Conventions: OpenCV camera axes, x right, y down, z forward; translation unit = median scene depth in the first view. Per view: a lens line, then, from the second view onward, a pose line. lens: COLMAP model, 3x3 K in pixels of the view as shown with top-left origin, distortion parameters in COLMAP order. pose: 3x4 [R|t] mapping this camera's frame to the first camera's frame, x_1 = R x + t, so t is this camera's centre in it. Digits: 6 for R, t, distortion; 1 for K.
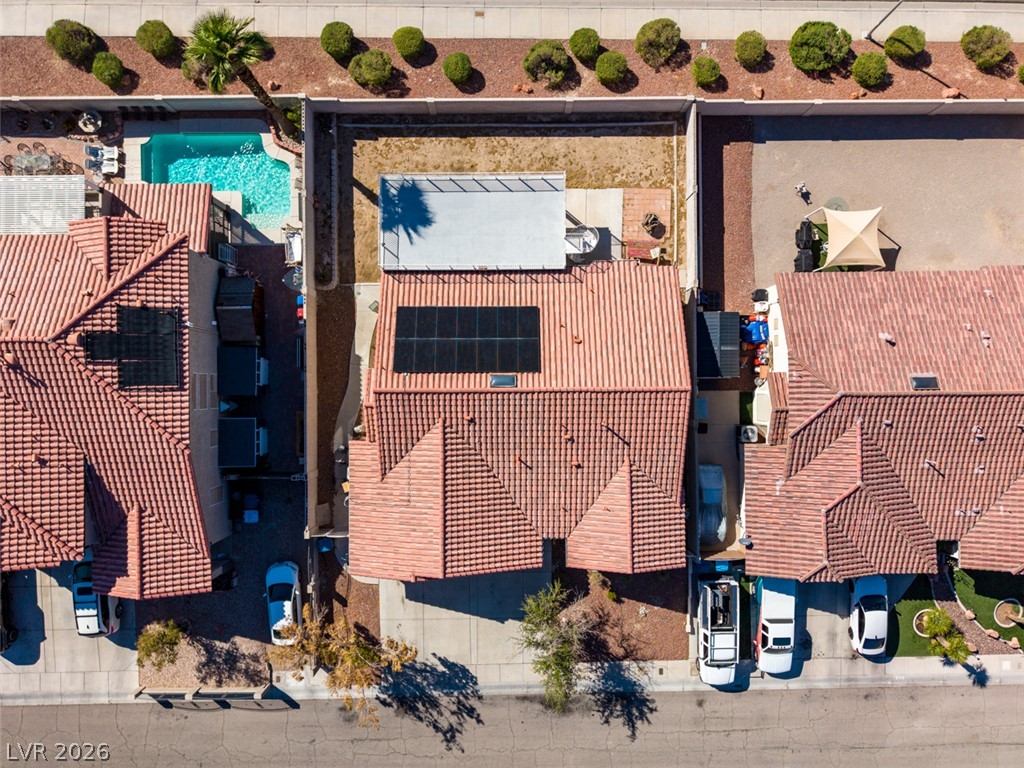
lens RADIAL K [[681.1, 0, 512.0], [0, 681.1, 384.0], [0, 0, 1]] dist [0.055284, -0.067503]
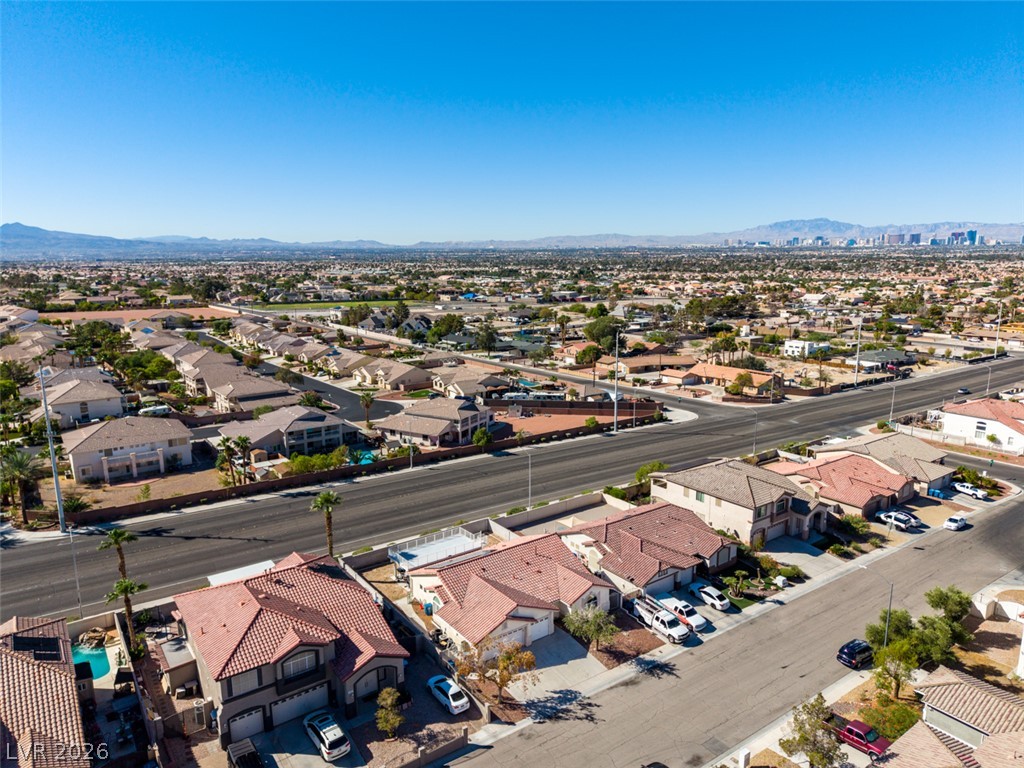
lens RADIAL K [[681.1, 0, 512.0], [0, 681.1, 384.0], [0, 0, 1]] dist [0.055284, -0.067503]
pose [[0.813589, -0.111383, 0.570672, -1.020153], [0.581430, 0.161502, -0.797406, 1.530007], [-0.003347, 0.980567, 0.196158, 0.033160]]
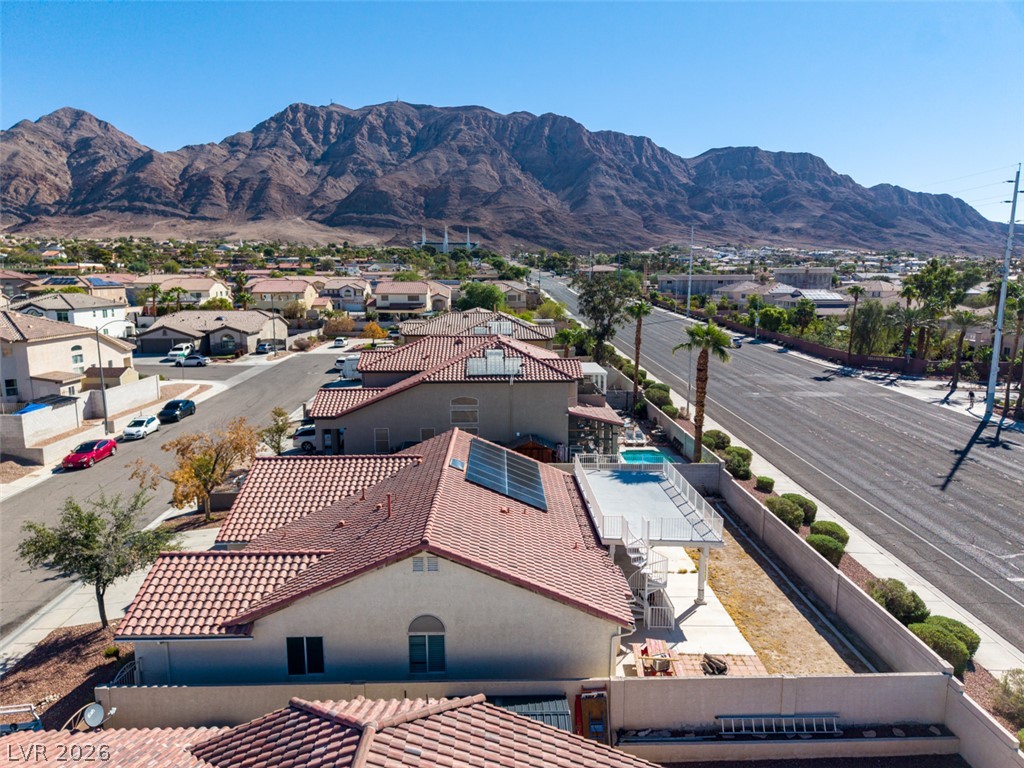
lens RADIAL K [[683.2, 0, 511.4], [0, 683.2, 385.2], [0, 0, 1]] dist [0.035041, -0.036205]
pose [[0.011001, 0.161835, -0.986757, 0.768065], [-0.999904, 0.010125, -0.009487, -0.060592], [0.008455, 0.986766, 0.161930, 0.678427]]
